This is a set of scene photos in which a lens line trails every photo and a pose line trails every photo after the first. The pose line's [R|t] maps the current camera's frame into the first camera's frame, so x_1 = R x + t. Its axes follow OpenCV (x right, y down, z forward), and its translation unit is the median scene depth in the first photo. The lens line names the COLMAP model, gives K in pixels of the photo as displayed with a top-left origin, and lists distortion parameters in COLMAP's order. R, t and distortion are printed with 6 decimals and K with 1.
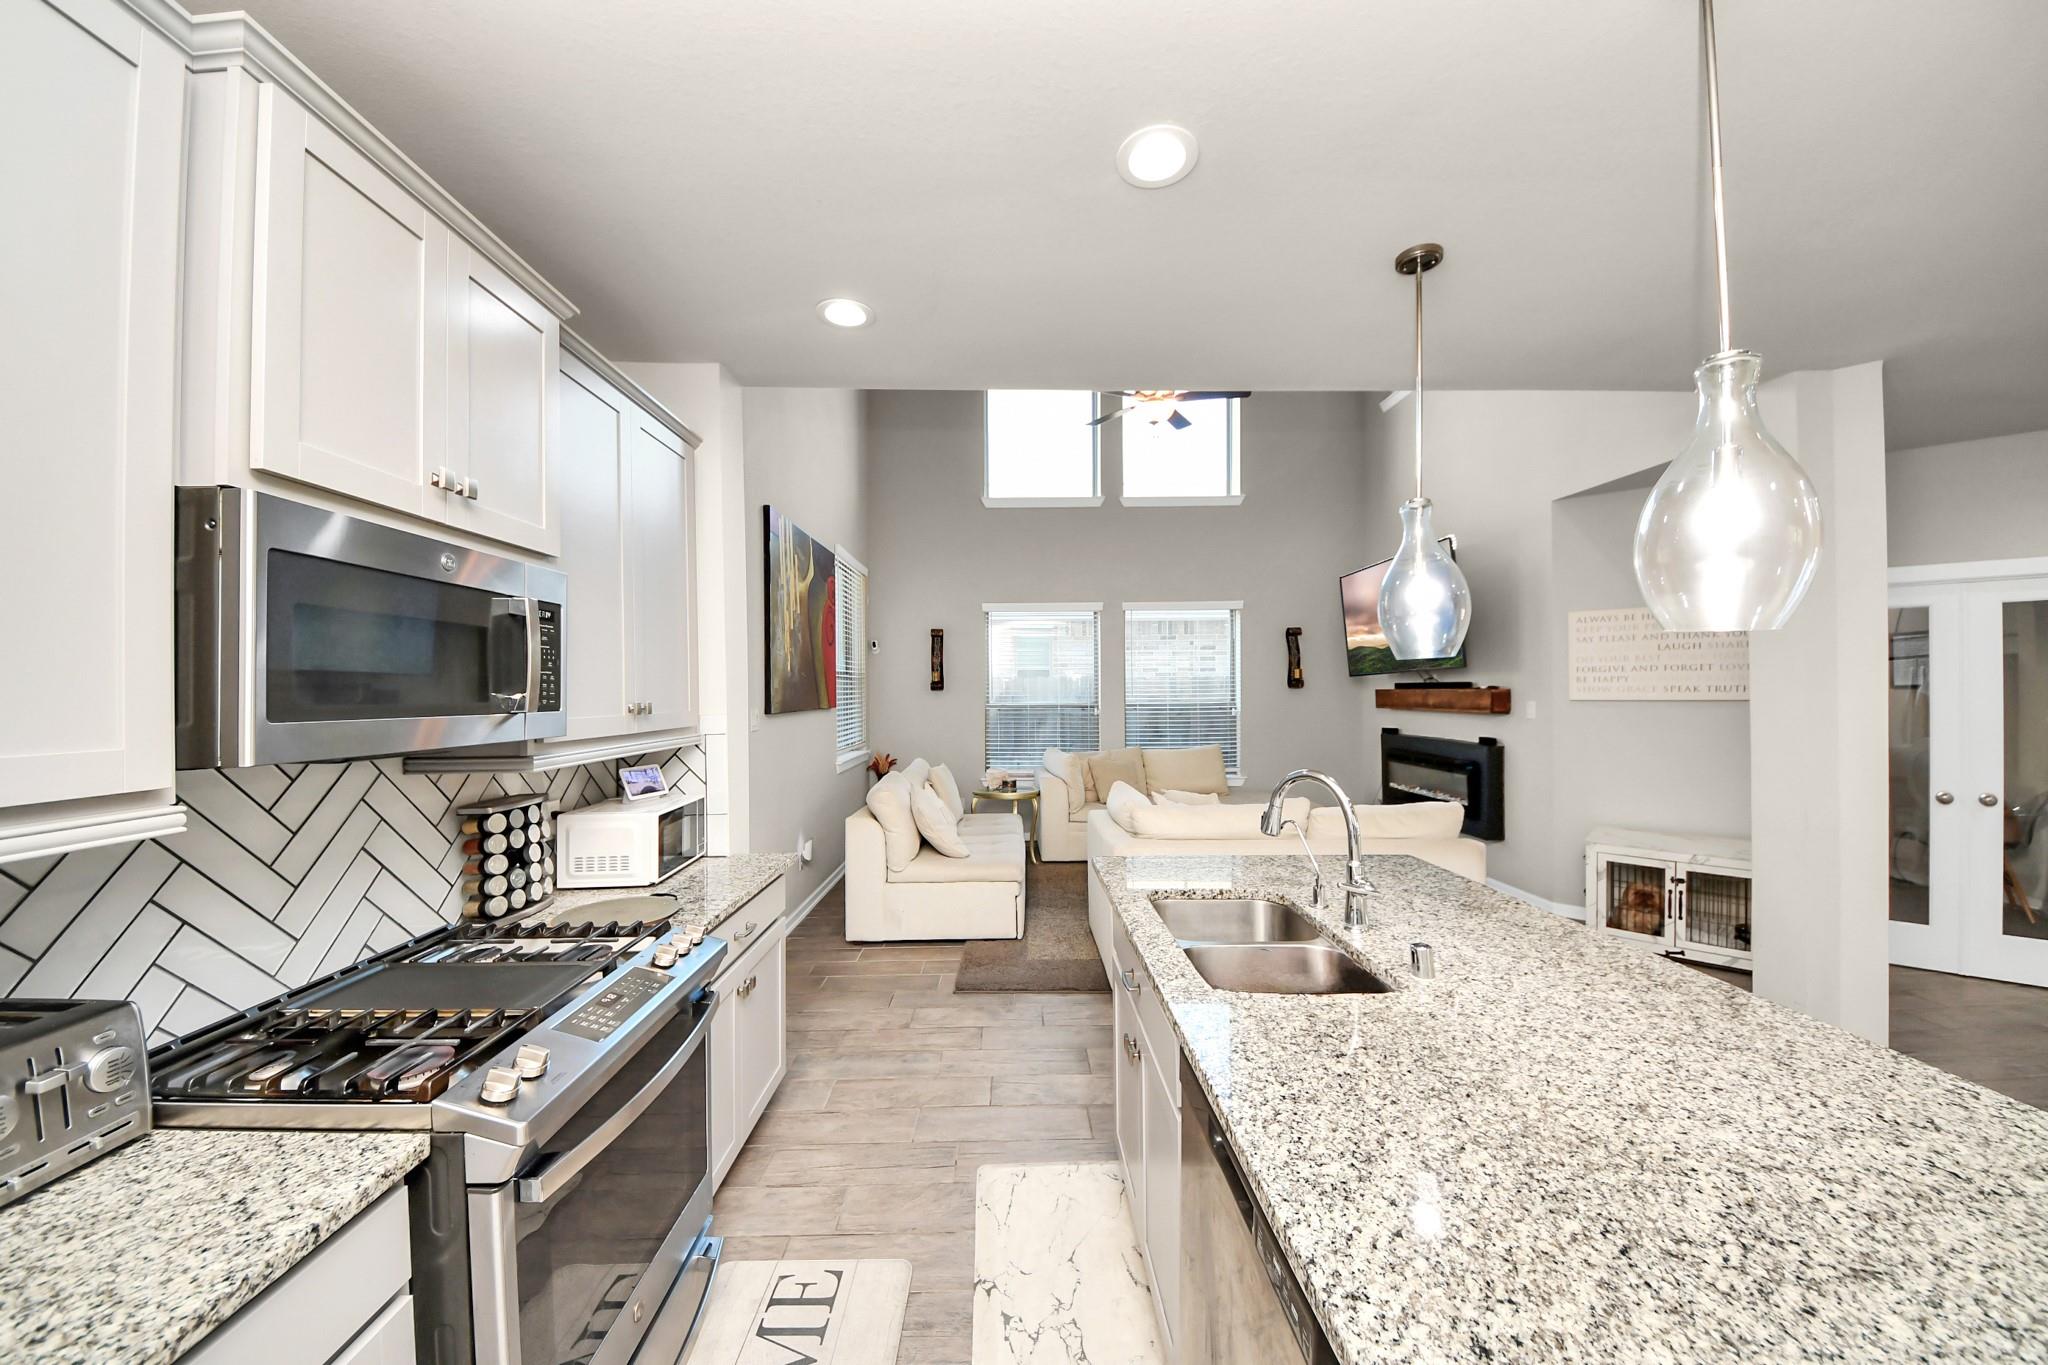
lens RADIAL K [[722.8, 0, 1024.0], [0, 722.8, 682.5], [0, 0, 1]] dist [0.022489, -0.009505]
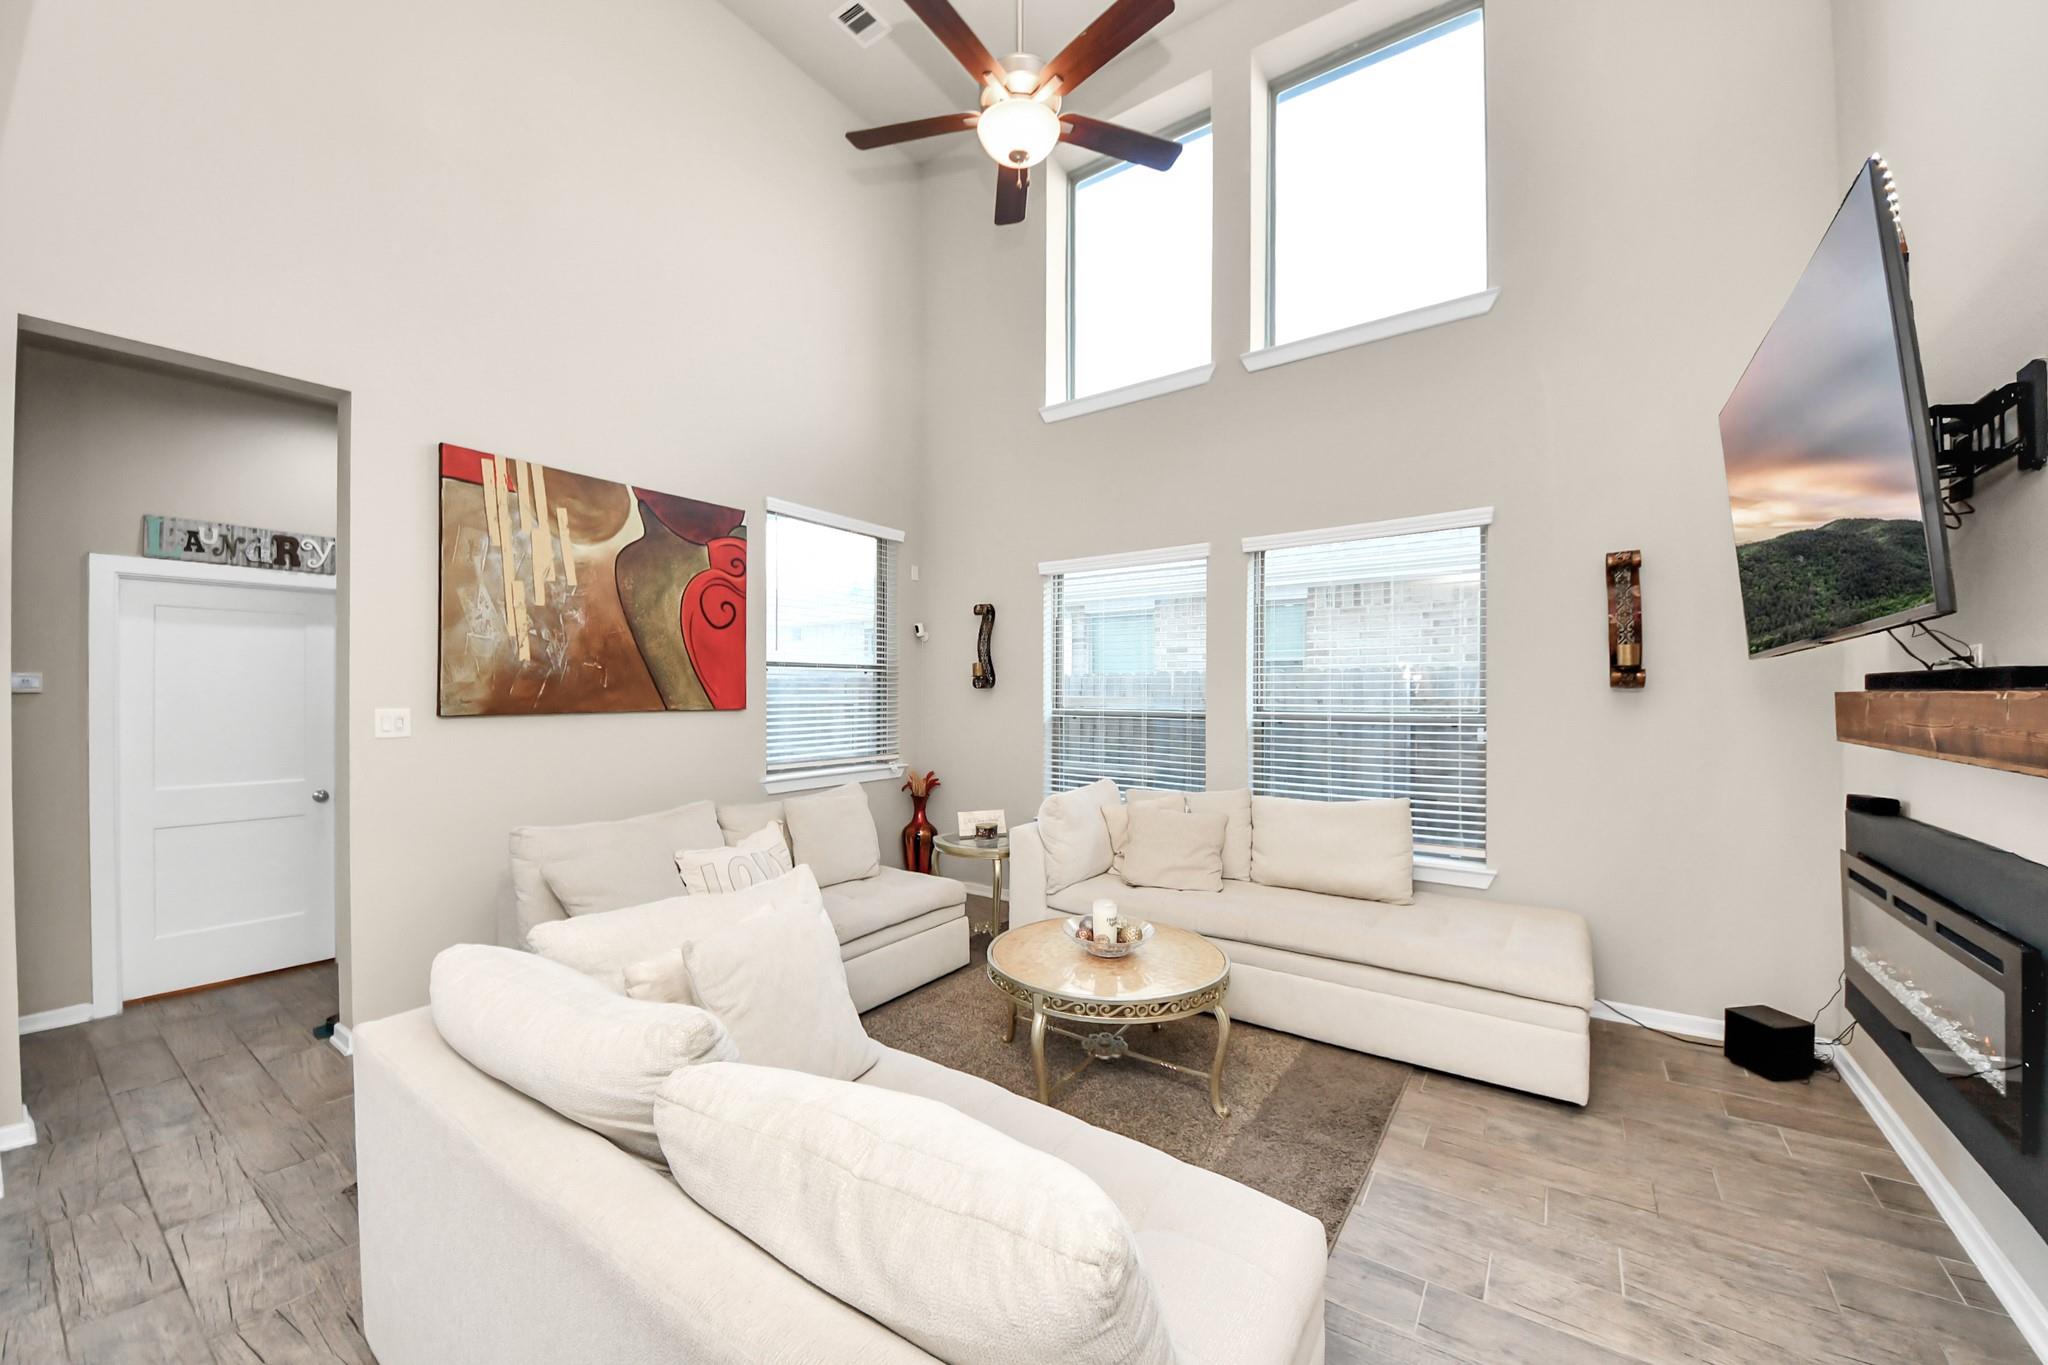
lens RADIAL K [[738.4, 0, 1028.3], [0, 738.4, 690.5], [0, 0, 1]] dist [0.014458, -0.011138]
pose [[0.812678, 0.004970, -0.582692, 0.419048], [0.000587, 0.999956, 0.009348, 0.006162], [0.582713, -0.007939, 0.812639, 0.508214]]
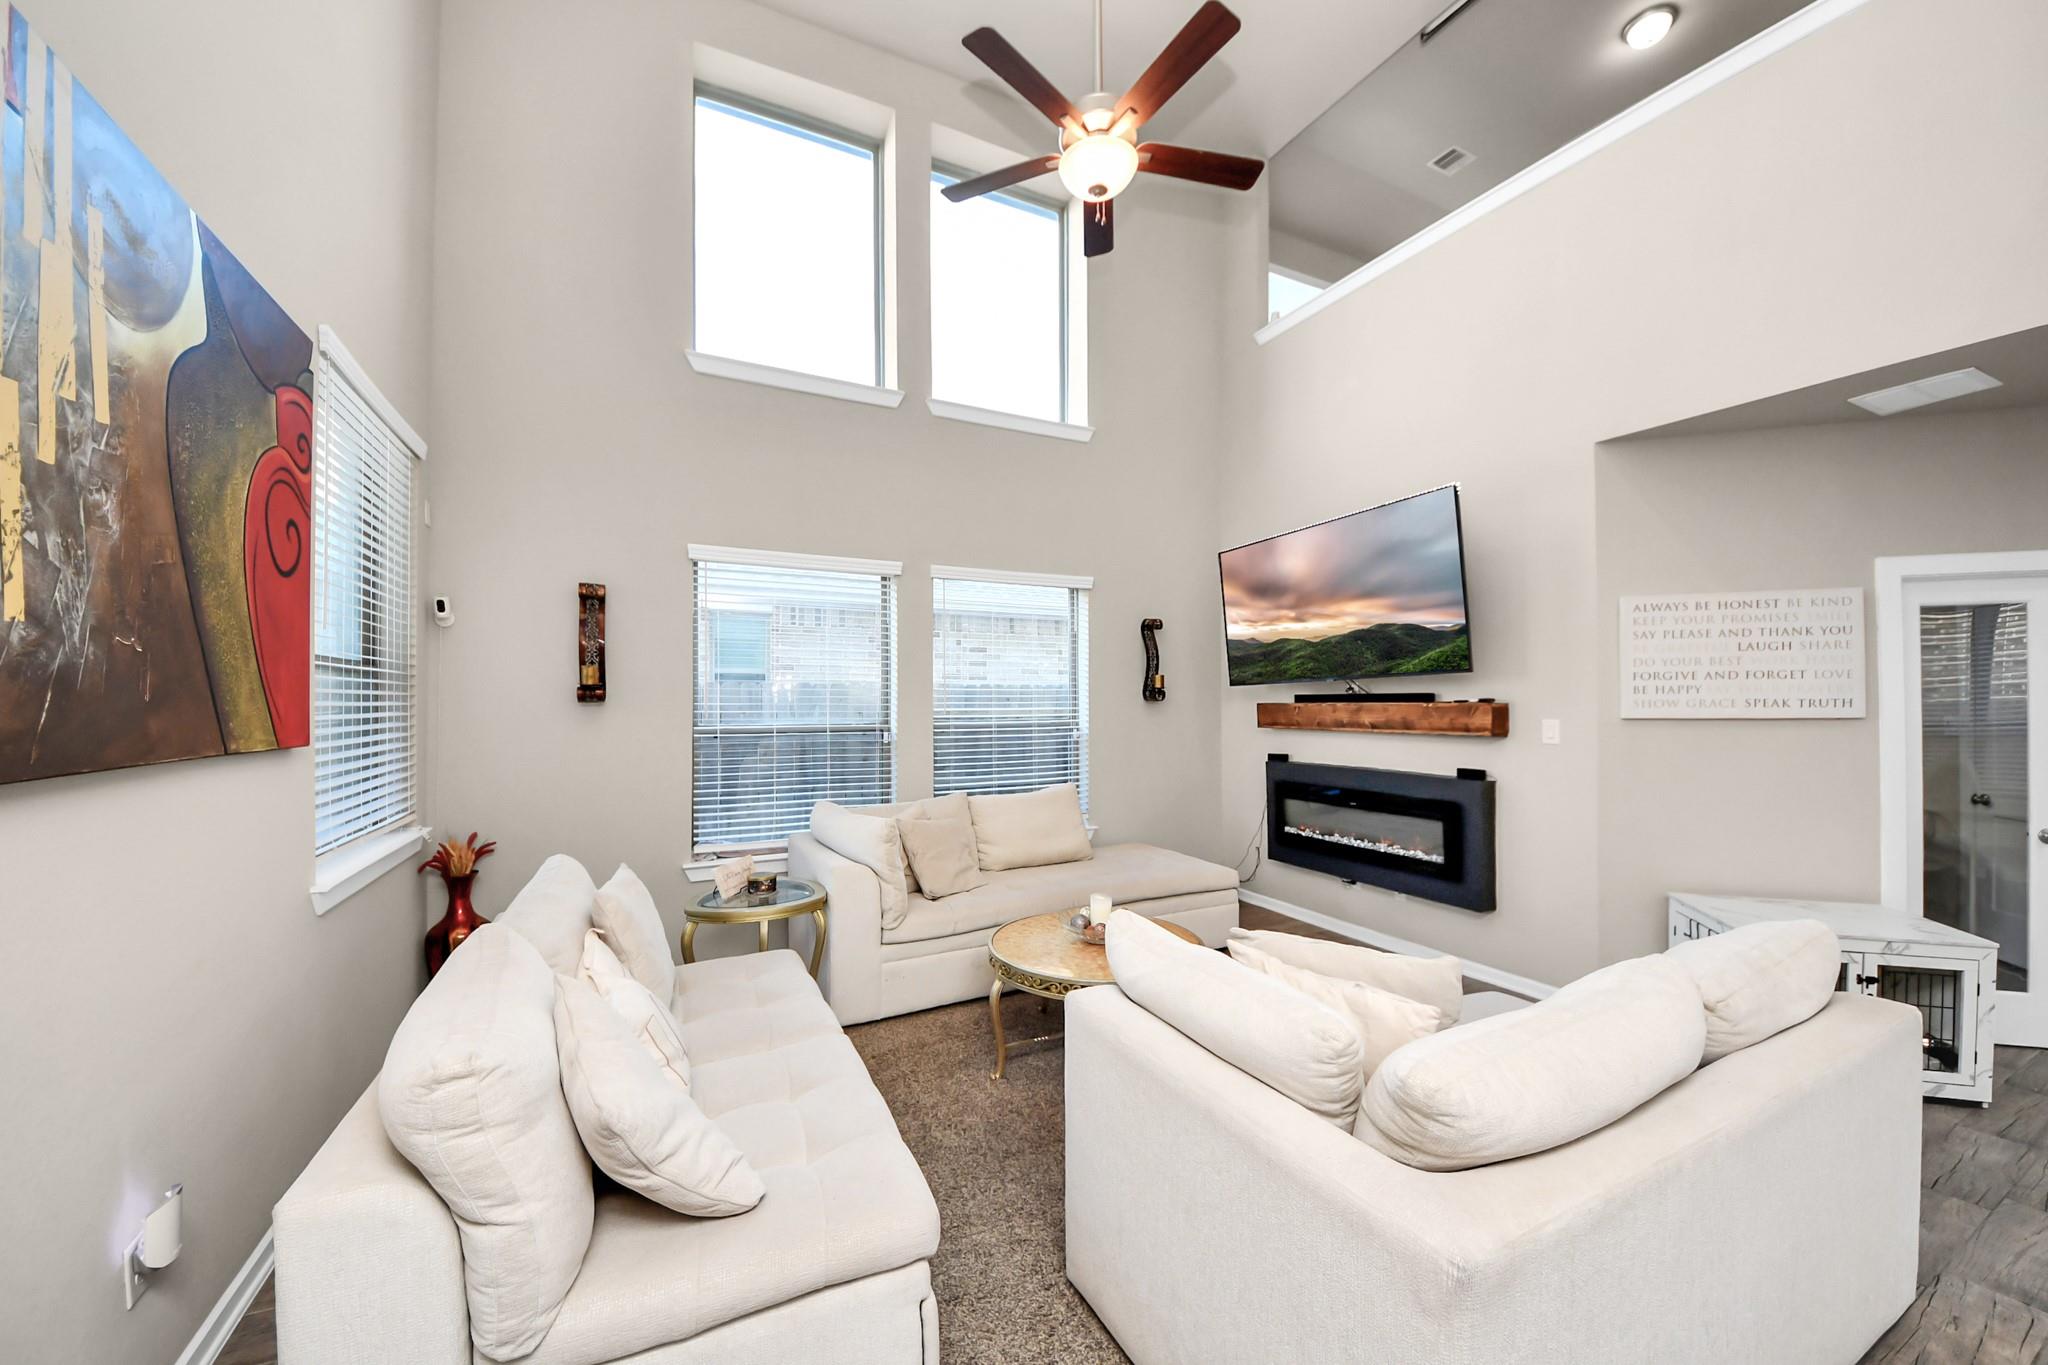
lens RADIAL K [[735.6, 0, 1008.7], [0, 735.6, 689.8], [0, 0, 1]] dist [0.013040, -0.012506]
pose [[0.904270, 0.010222, 0.426840, -0.089608], [-0.006968, 0.999934, -0.009184, 0.005458], [-0.426905, 0.005330, 0.904281, 0.472719]]
